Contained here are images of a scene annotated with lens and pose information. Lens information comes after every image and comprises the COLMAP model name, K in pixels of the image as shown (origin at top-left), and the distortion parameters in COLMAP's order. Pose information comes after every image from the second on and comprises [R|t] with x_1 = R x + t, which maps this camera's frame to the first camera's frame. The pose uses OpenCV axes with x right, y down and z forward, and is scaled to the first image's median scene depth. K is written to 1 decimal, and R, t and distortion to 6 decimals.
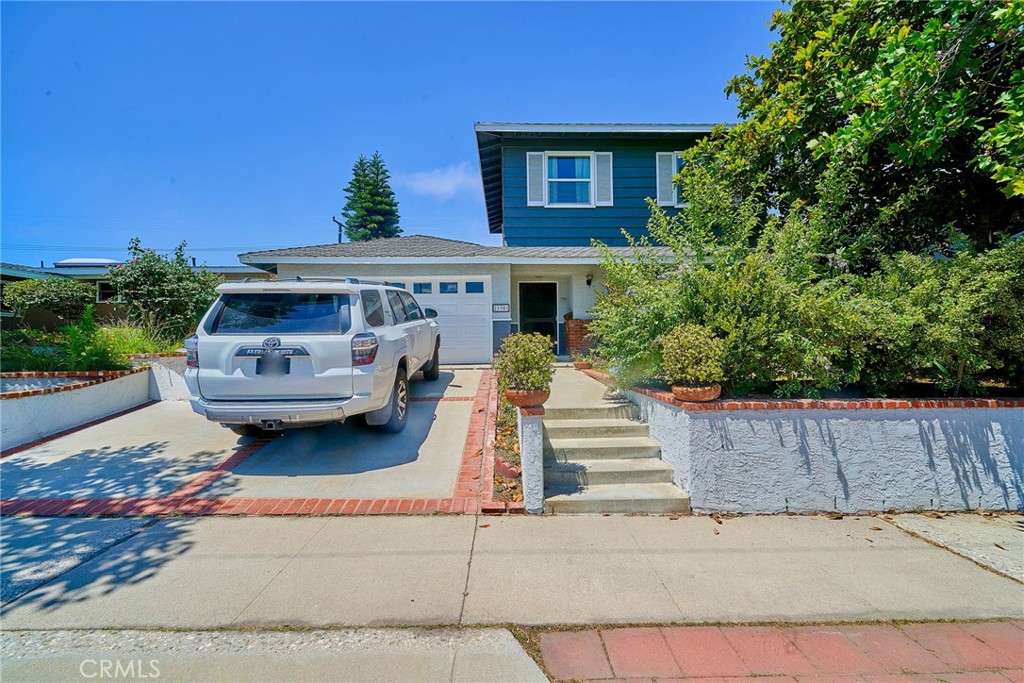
lens RADIAL K [[399.5, 0, 511.9], [0, 399.5, 342.1], [0, 0, 1]] dist [0.010779, -0.001618]
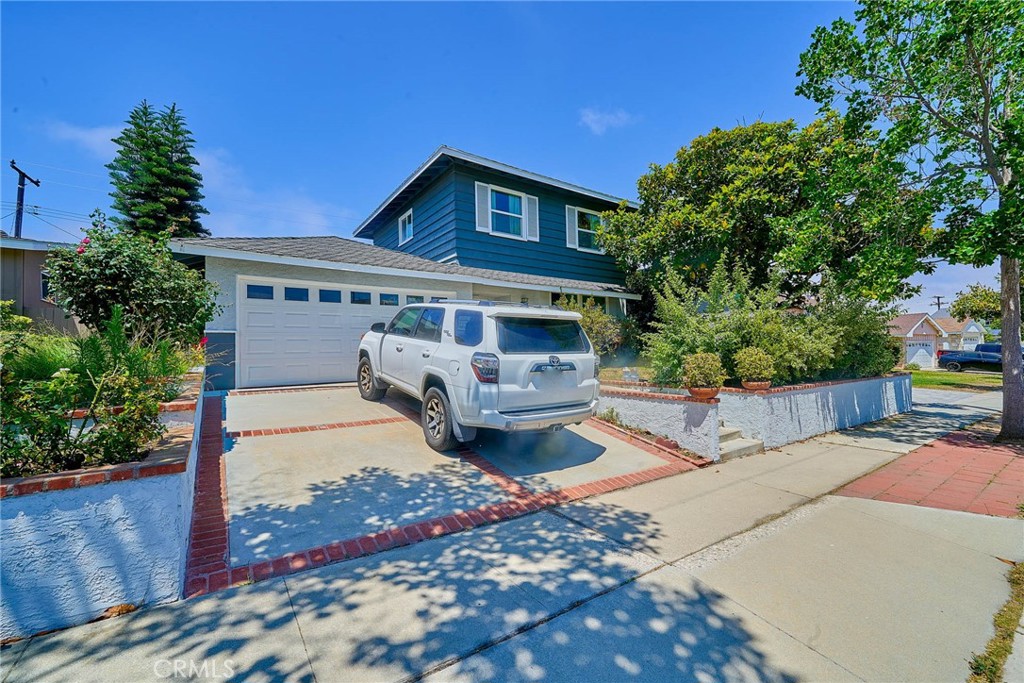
lens RADIAL K [[399.5, 0, 526.2], [0, 399.5, 348.3], [0, 0, 1]] dist [0.010779, -0.001618]
pose [[0.840798, 0.003868, 0.541335, -0.478619], [0.002518, 0.999936, -0.011055, -0.007337], [-0.541343, 0.010658, 0.840734, 0.013206]]
